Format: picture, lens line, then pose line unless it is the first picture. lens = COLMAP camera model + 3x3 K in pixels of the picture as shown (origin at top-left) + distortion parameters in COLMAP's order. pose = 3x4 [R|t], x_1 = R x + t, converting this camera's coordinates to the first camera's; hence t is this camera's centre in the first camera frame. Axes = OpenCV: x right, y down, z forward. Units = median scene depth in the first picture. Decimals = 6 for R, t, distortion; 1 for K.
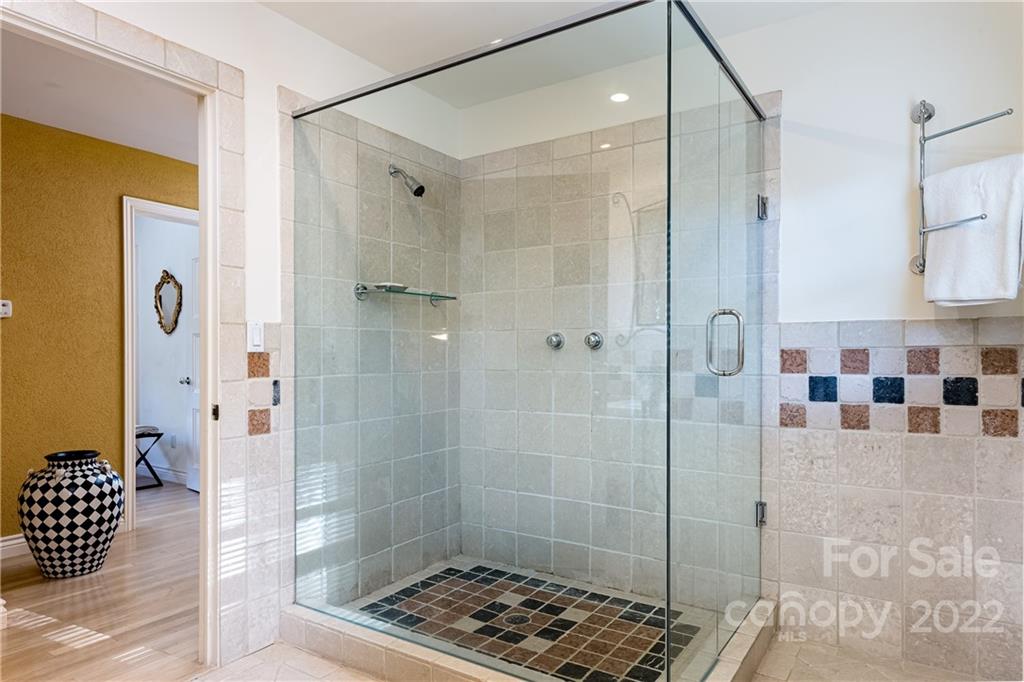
lens RADIAL K [[630.6, 0, 513.8], [0, 630.6, 352.6], [0, 0, 1]] dist [-0.000183, 0.000050]
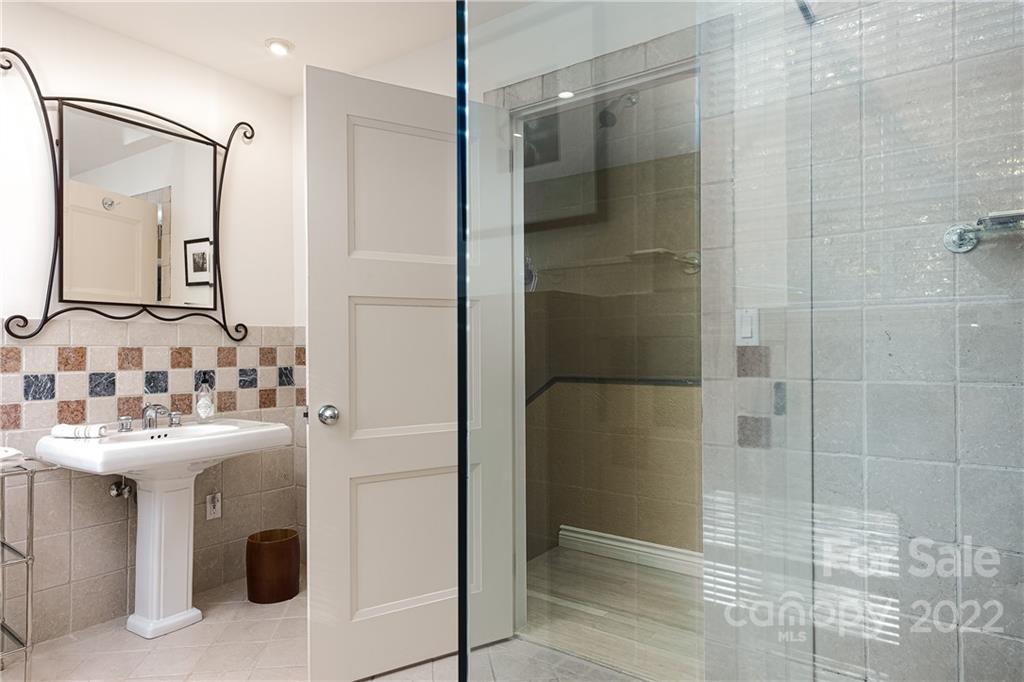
lens RADIAL K [[611.6, 0, 512.0], [0, 611.6, 341.0], [0, 0, 1]] dist [-0.002362, -0.000397]
pose [[-0.024455, -0.014486, -0.999596, 0.392147], [0.002519, 0.999891, -0.014551, 0.003515], [0.999698, -0.002874, -0.024416, 0.714917]]
